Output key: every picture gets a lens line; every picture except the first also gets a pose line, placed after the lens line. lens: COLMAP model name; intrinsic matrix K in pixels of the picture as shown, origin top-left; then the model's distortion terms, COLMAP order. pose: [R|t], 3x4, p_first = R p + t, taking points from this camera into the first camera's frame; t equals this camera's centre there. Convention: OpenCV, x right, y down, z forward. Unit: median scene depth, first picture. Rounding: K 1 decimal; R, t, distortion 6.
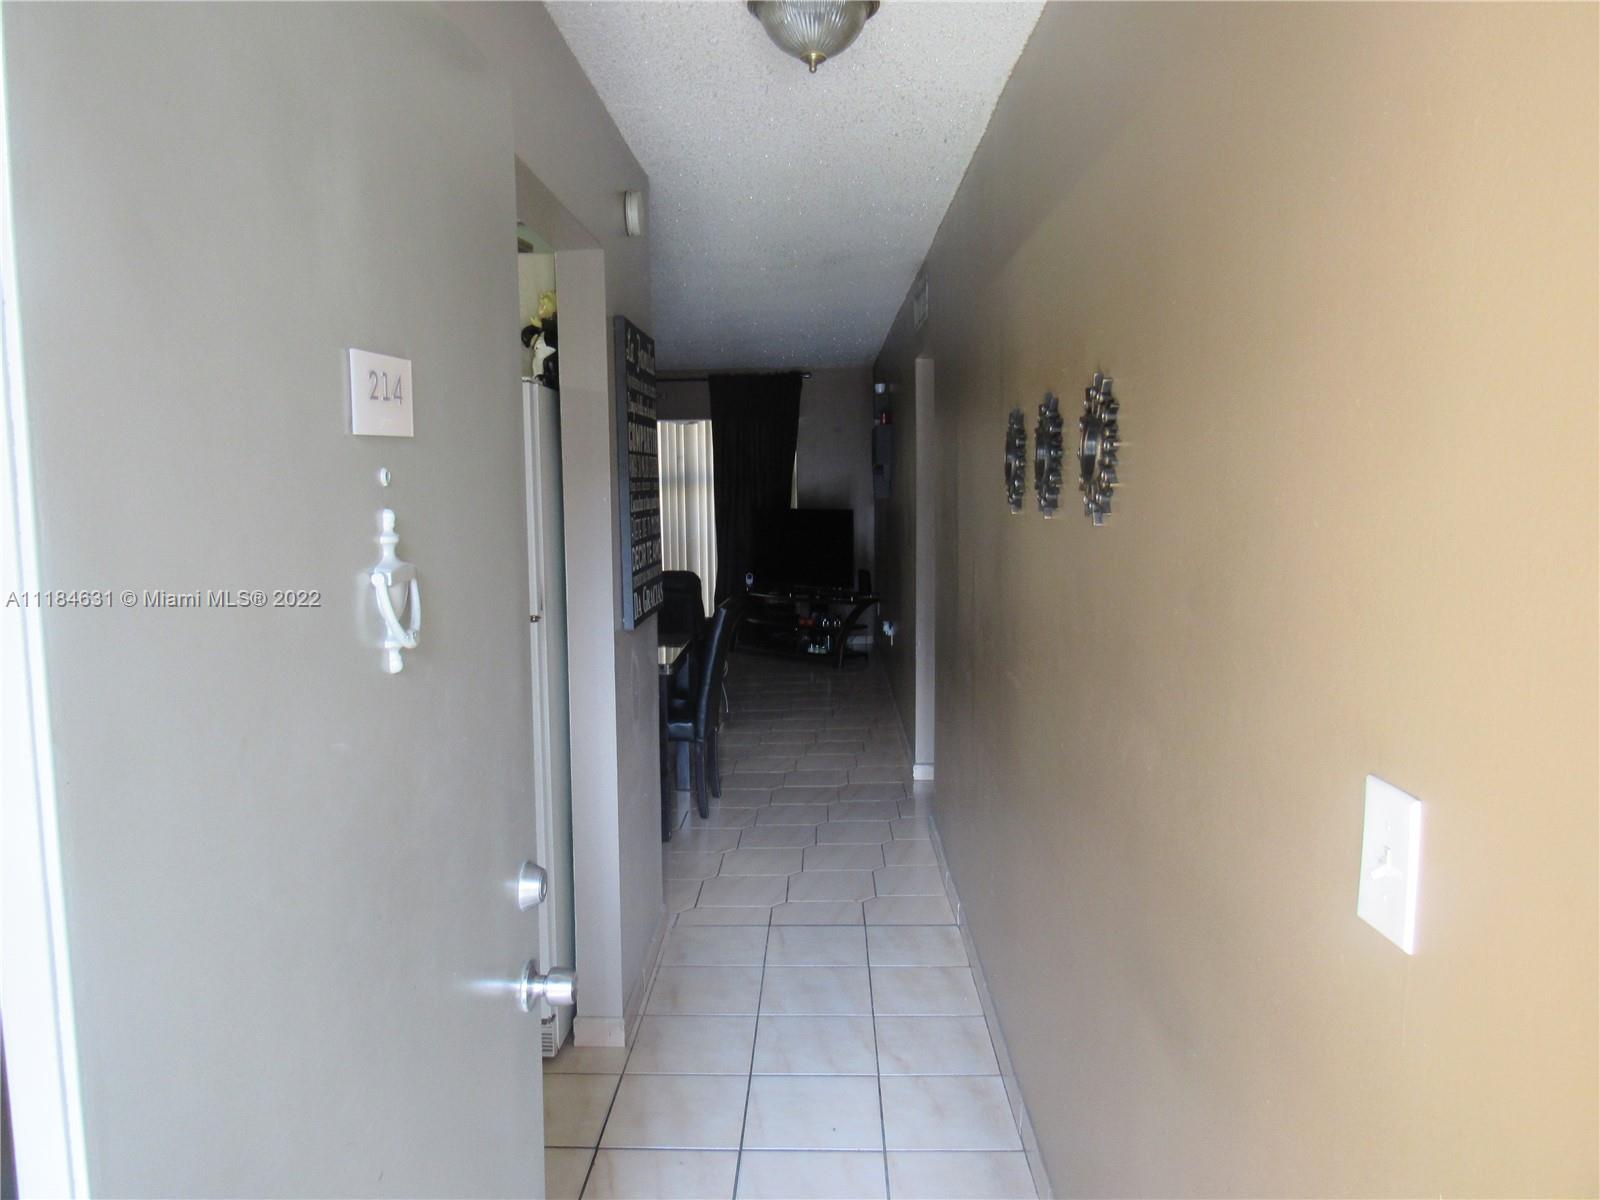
lens RADIAL K [[1151.0, 0, 798.5], [0, 1151.0, 609.4], [0, 0, 1]] dist [-0.015361, 0.006764]
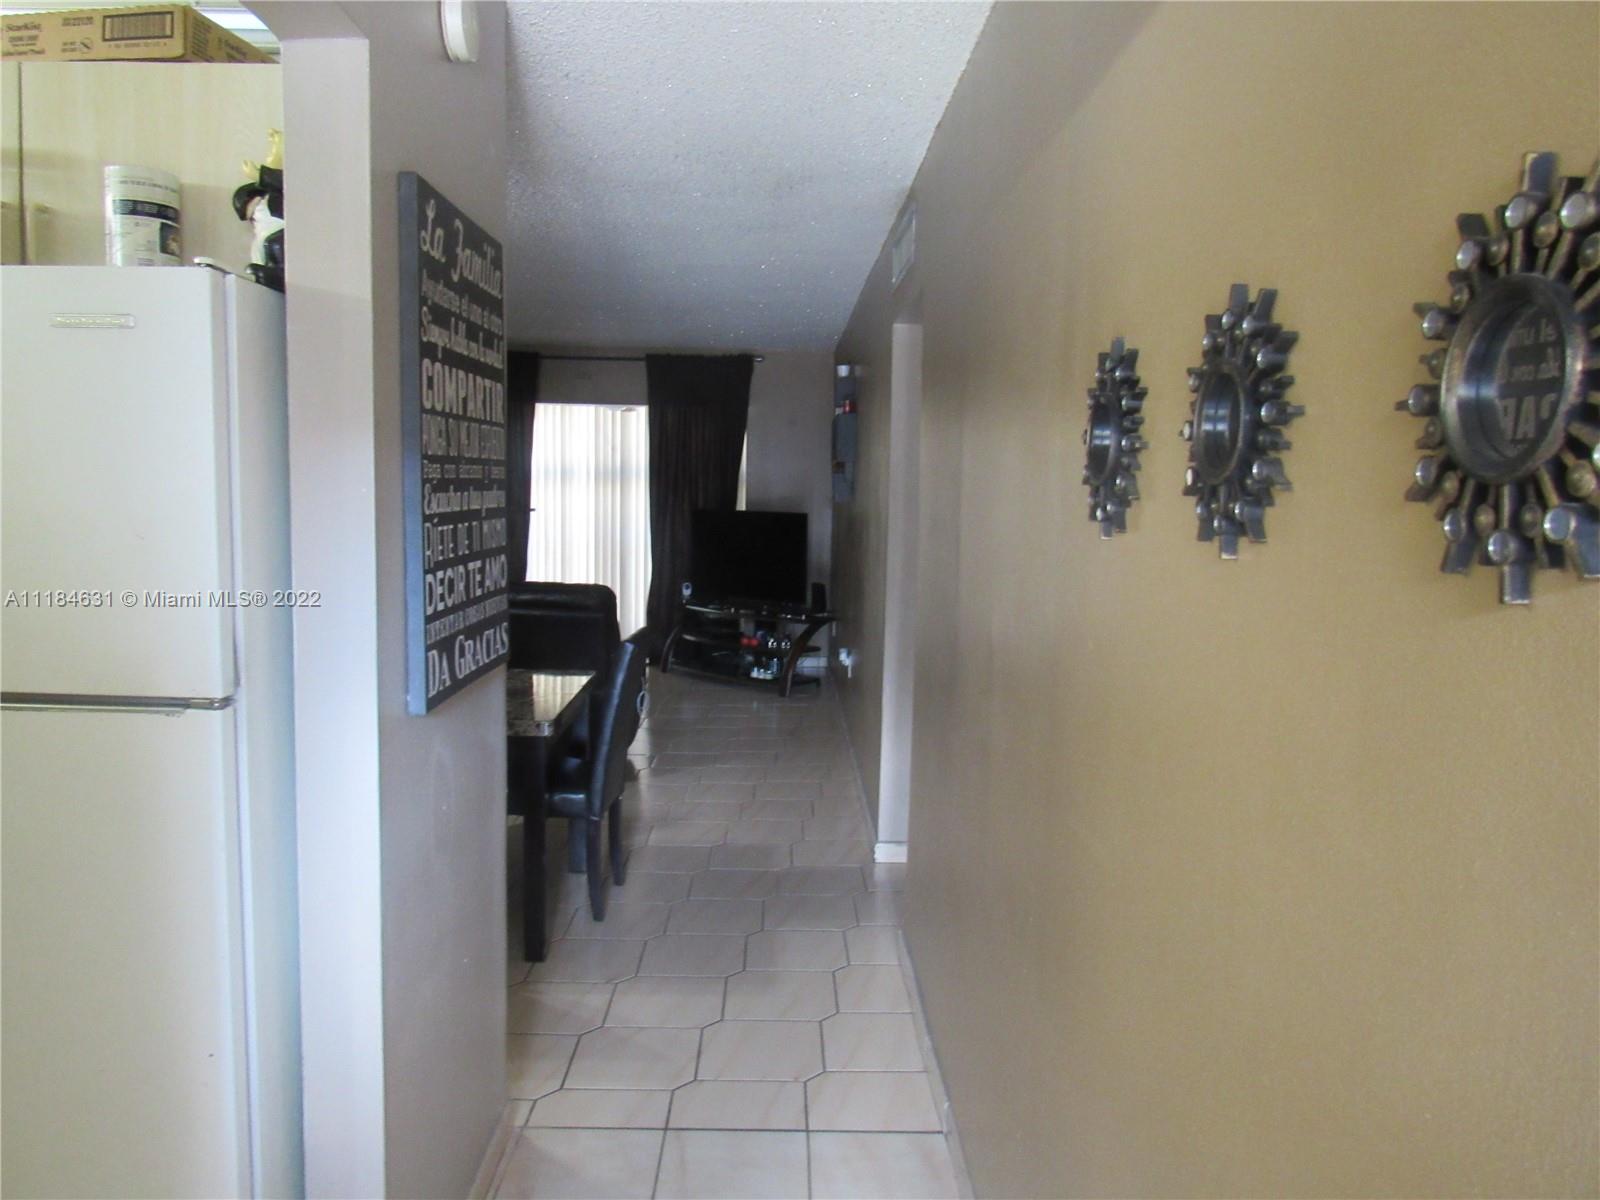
lens RADIAL K [[1151.0, 0, 801.1], [0, 1151.0, 594.4], [0, 0, 1]] dist [-0.015361, 0.006764]
pose [[0.998699, 0.027413, 0.043001, 0.011896], [-0.026796, 0.999530, -0.014859, -0.022890], [-0.043388, 0.013687, 0.998965, 0.234470]]
